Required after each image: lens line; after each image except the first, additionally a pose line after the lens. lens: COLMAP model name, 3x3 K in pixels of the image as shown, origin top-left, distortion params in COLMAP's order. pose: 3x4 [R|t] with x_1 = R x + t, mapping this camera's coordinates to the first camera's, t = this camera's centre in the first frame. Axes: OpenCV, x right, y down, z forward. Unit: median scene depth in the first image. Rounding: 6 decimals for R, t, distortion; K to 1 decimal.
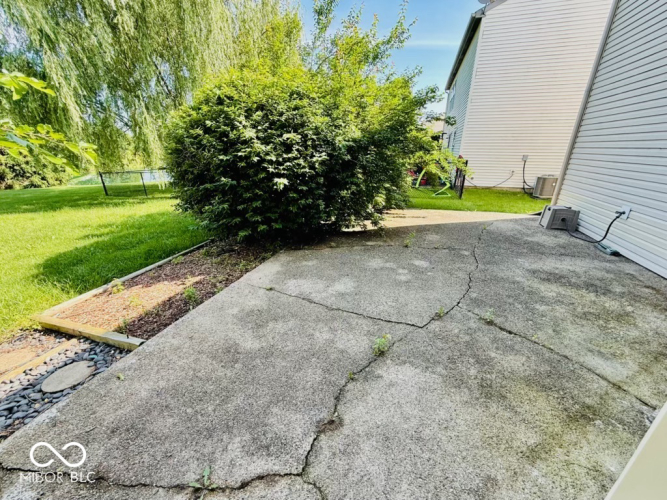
lens RADIAL K [[263.6, 0, 328.9], [0, 263.6, 250.6], [0, 0, 1]] dist [0.000479, 0.000433]
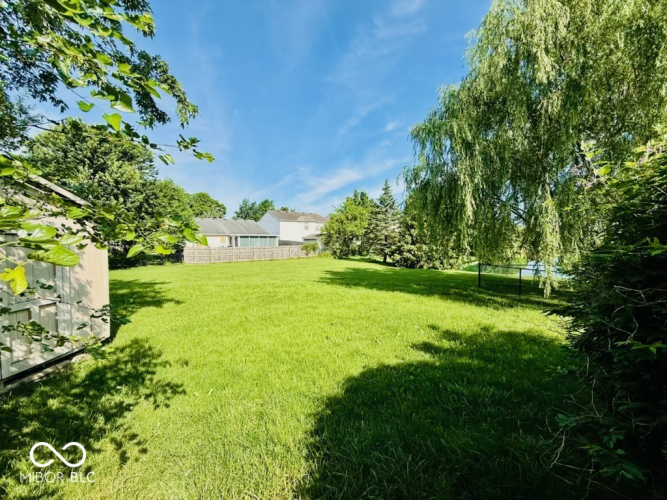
lens RADIAL K [[263.6, 0, 329.8], [0, 263.6, 245.7], [0, 0, 1]] dist [0.000479, 0.000433]
pose [[0.327218, 0.024208, -0.944639, -0.232223], [-0.348808, 0.932167, -0.096937, -0.127913], [0.878215, 0.361217, 0.313465, 0.334596]]
